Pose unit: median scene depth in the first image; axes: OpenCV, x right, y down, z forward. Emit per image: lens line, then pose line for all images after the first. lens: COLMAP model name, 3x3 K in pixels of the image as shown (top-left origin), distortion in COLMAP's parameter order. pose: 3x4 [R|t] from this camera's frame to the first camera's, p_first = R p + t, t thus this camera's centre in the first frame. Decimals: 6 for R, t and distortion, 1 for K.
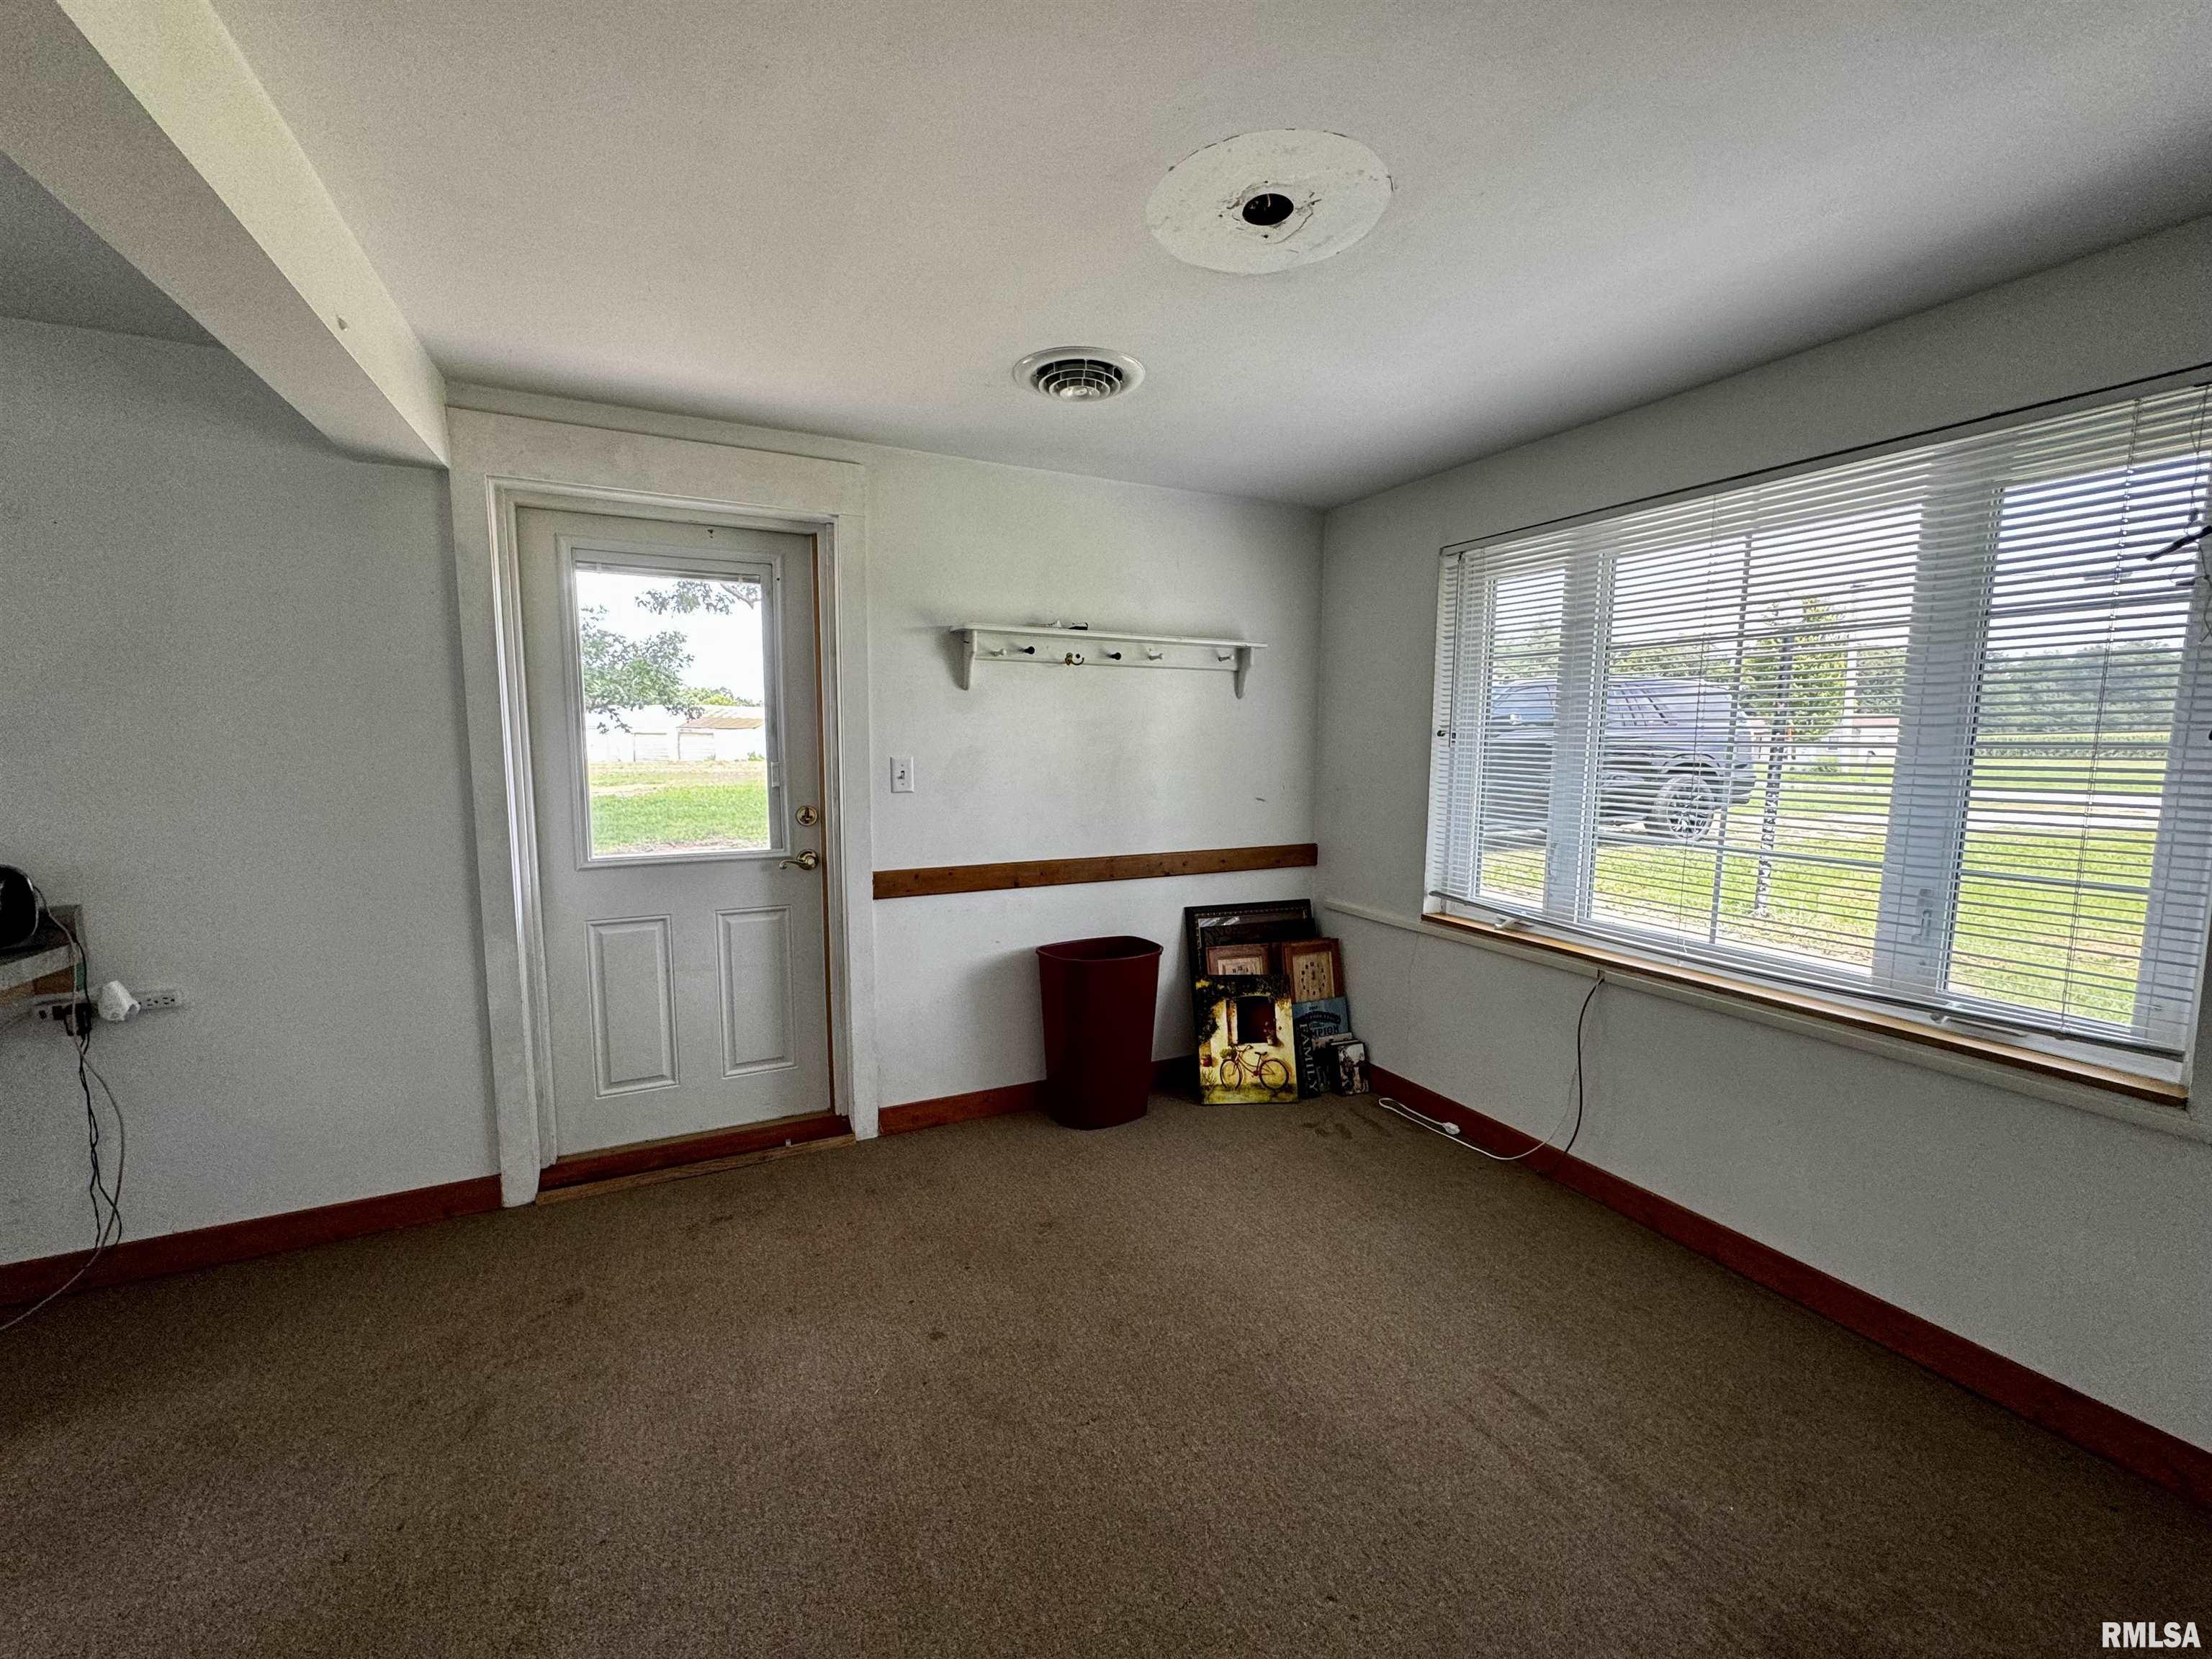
lens RADIAL K [[886.9, 0, 1110.1], [0, 886.9, 833.6], [0, 0, 1]] dist [-0.002391, 0.000015]
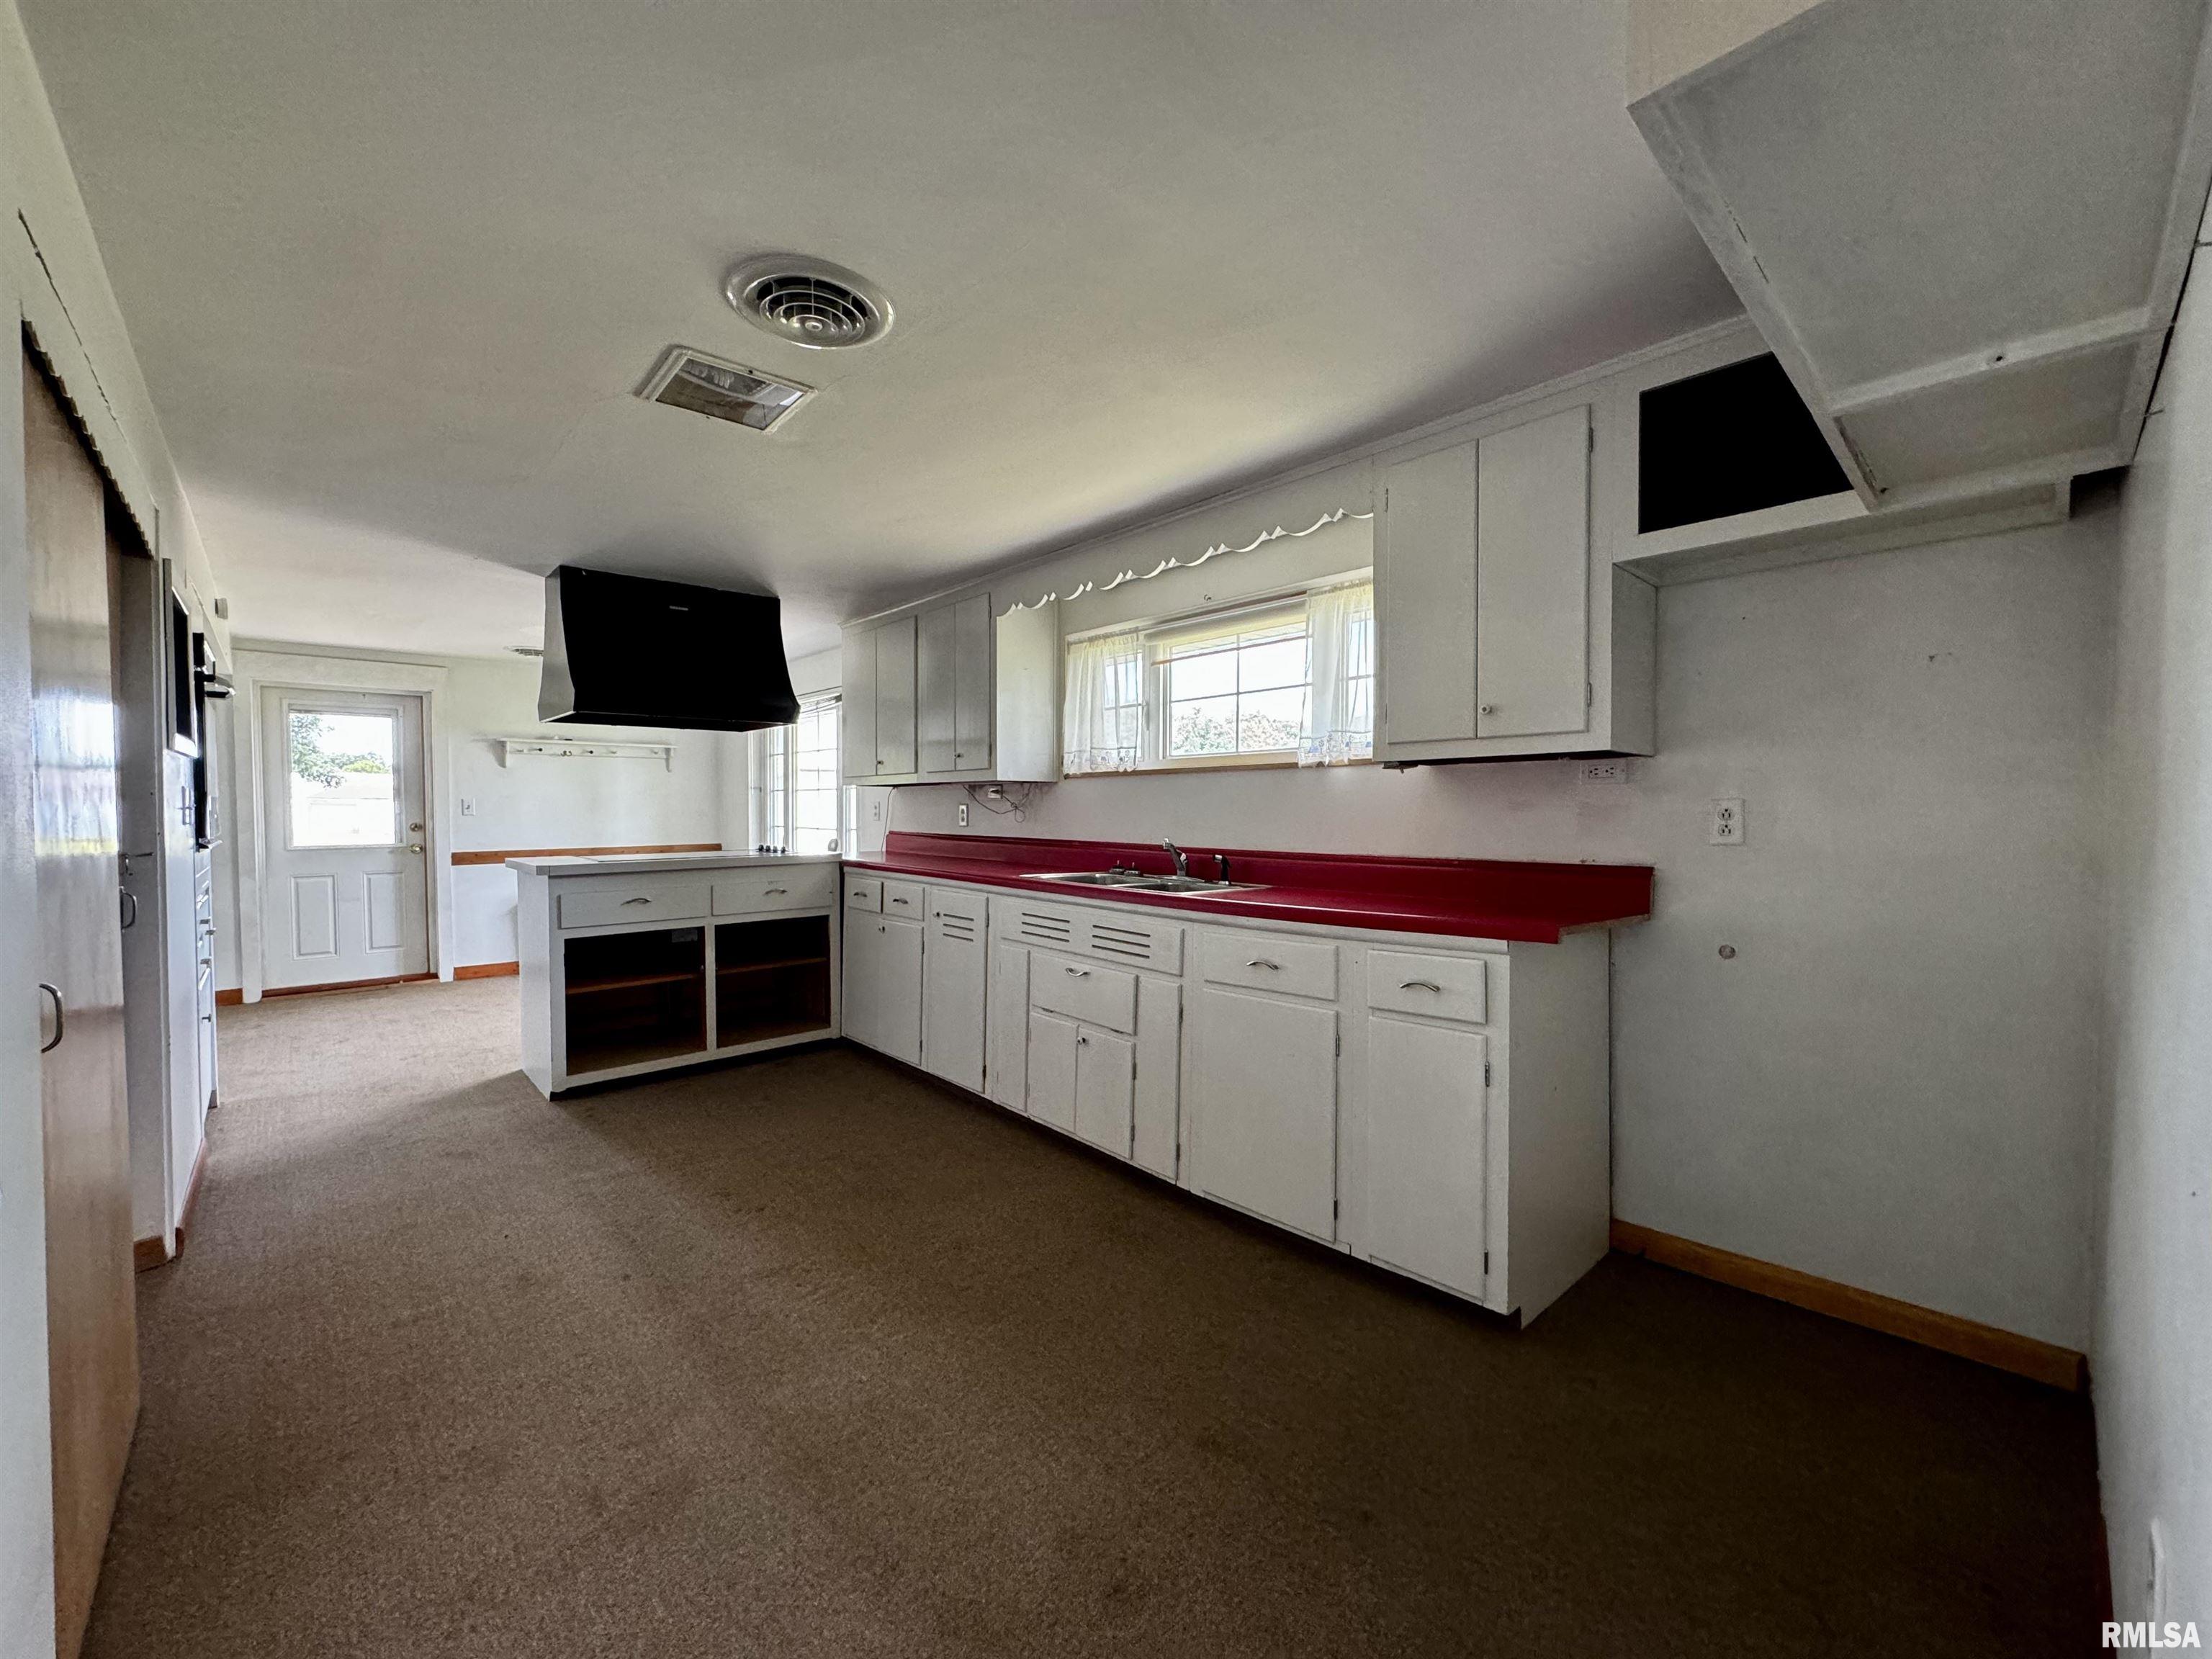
lens RADIAL K [[886.9, 0, 1107.3], [0, 886.9, 830.9], [0, 0, 1]] dist [-0.002391, 0.000015]
pose [[0.959649, -0.015717, 0.280763, 0.642221], [0.038020, 0.996521, -0.074168, 0.207327], [-0.278620, 0.081849, 0.956907, -1.466087]]
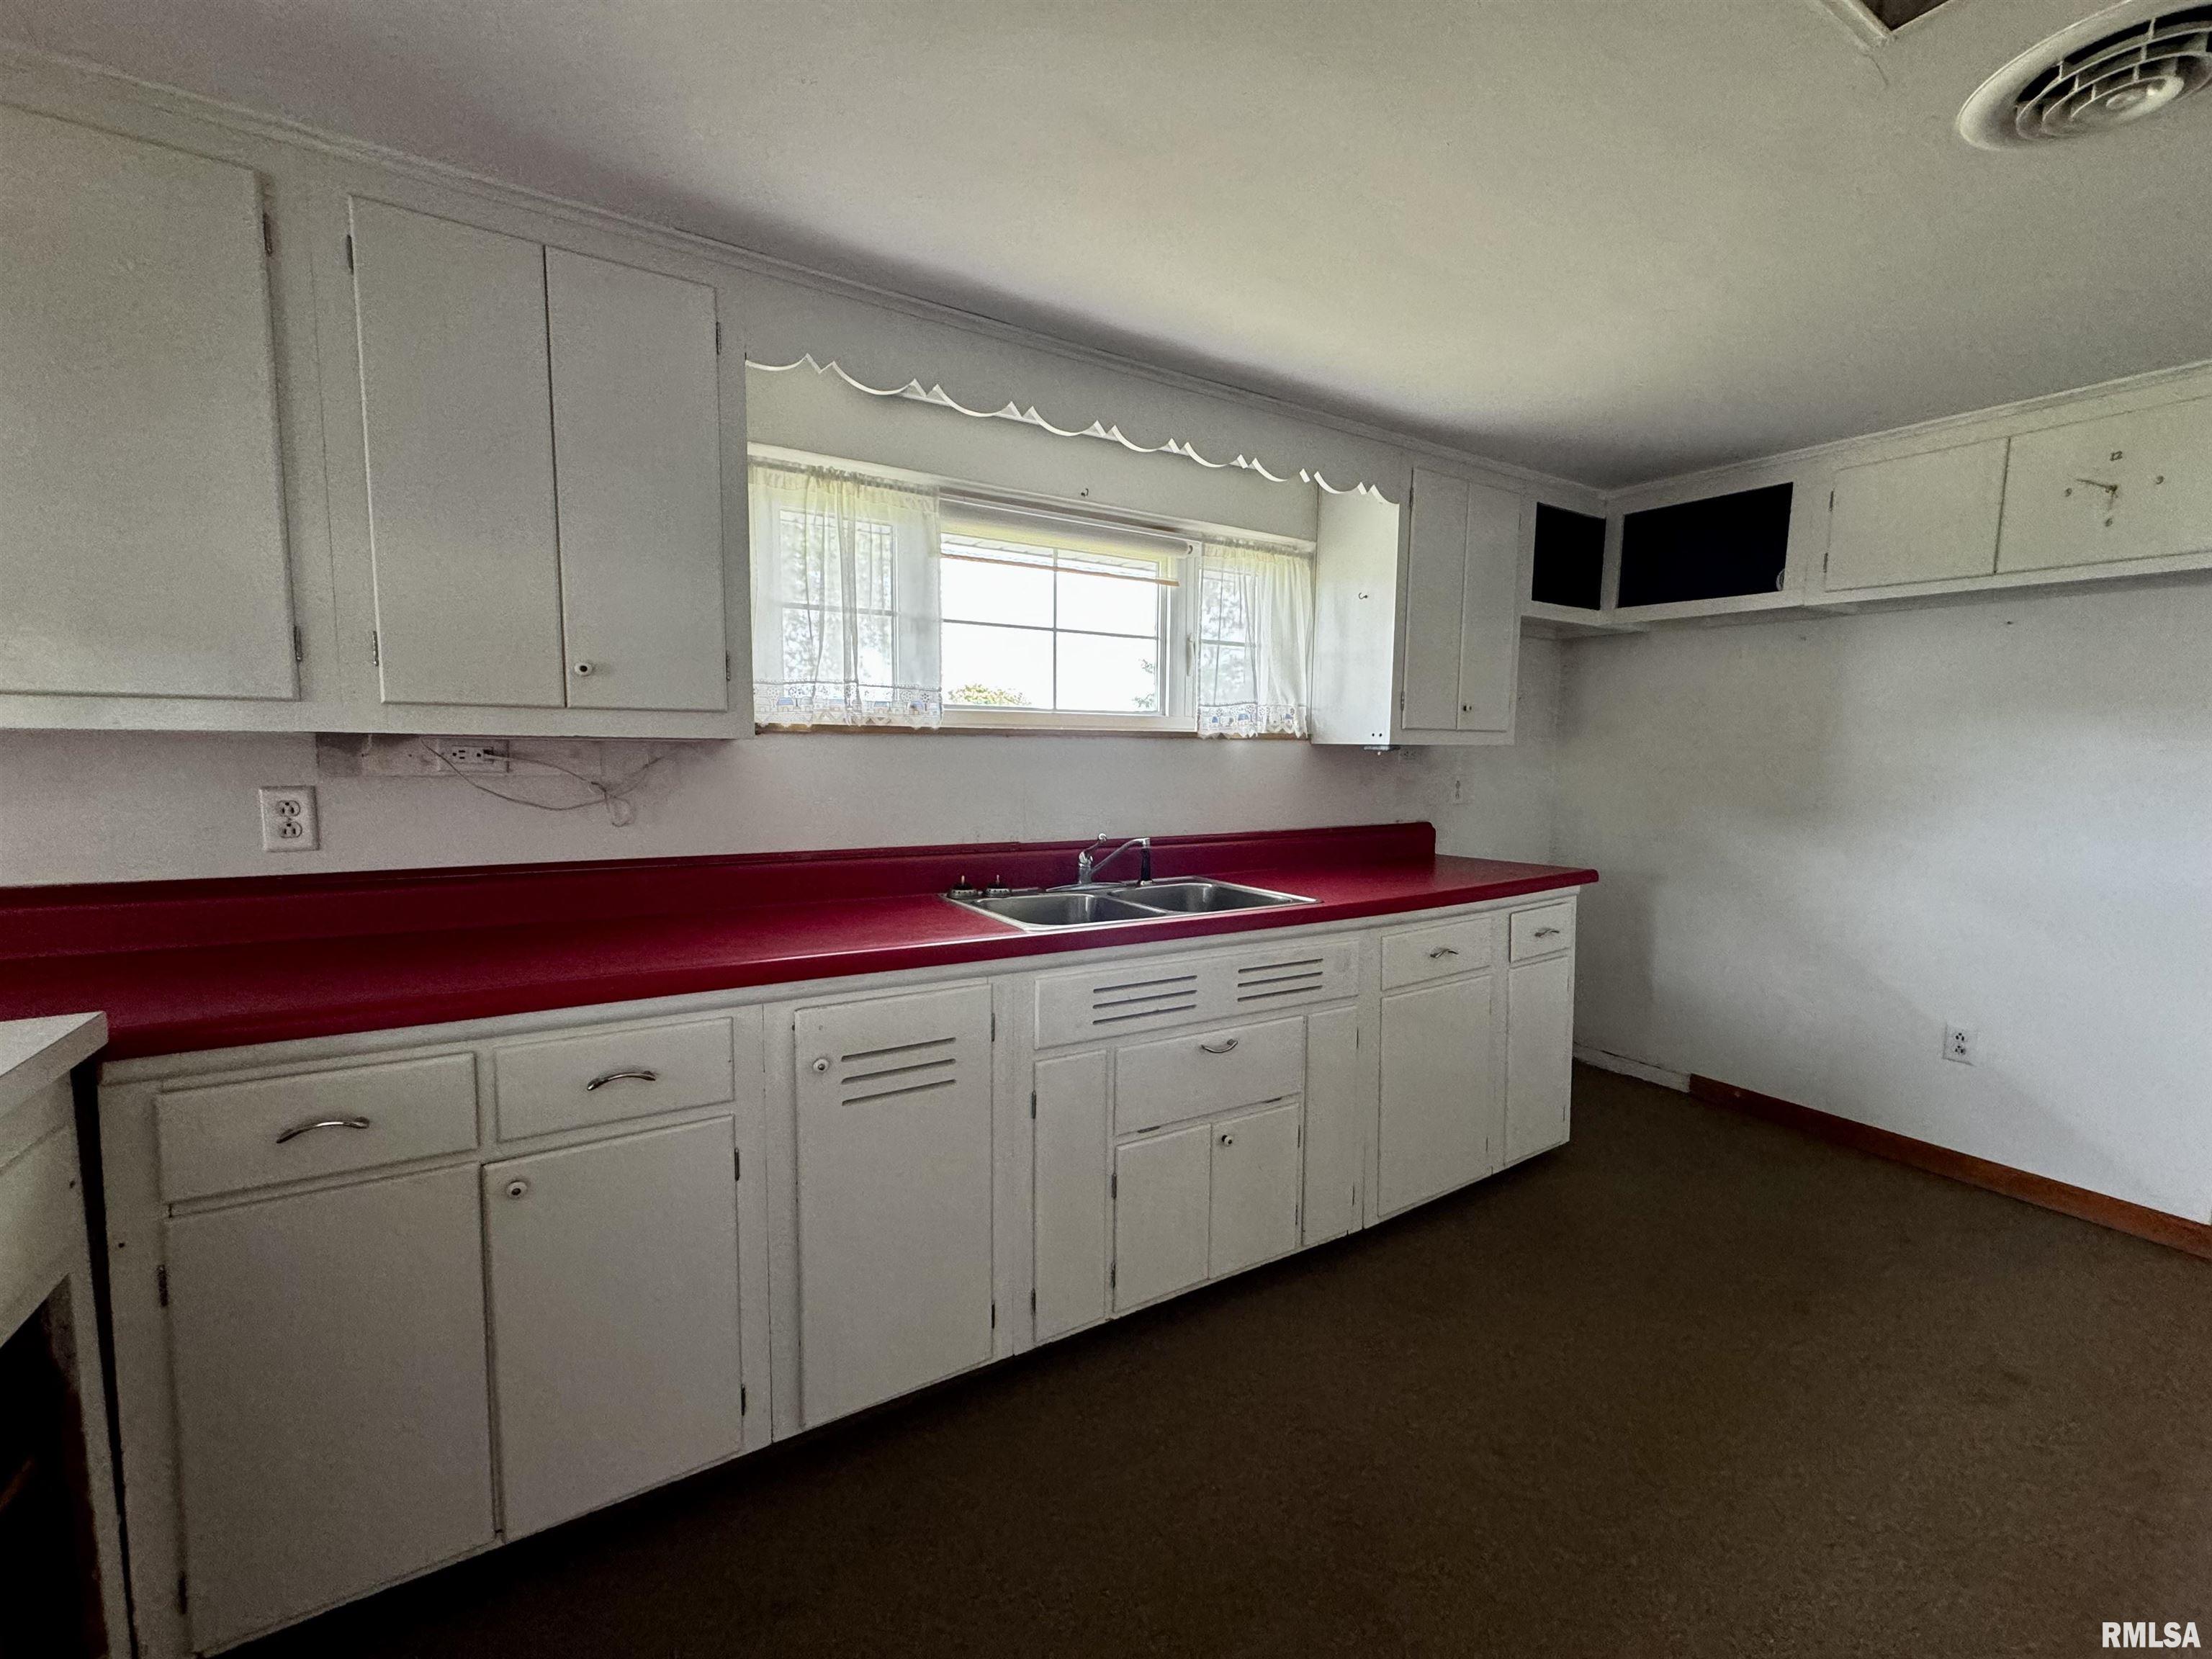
lens RADIAL K [[886.9, 0, 1109.8], [0, 886.9, 825.6], [0, 0, 1]] dist [-0.002391, 0.000015]
pose [[-0.095162, -0.106989, 0.989696, -0.345687], [0.088173, 0.989394, 0.115434, -0.211563], [-0.991549, 0.098249, -0.084719, 1.297240]]
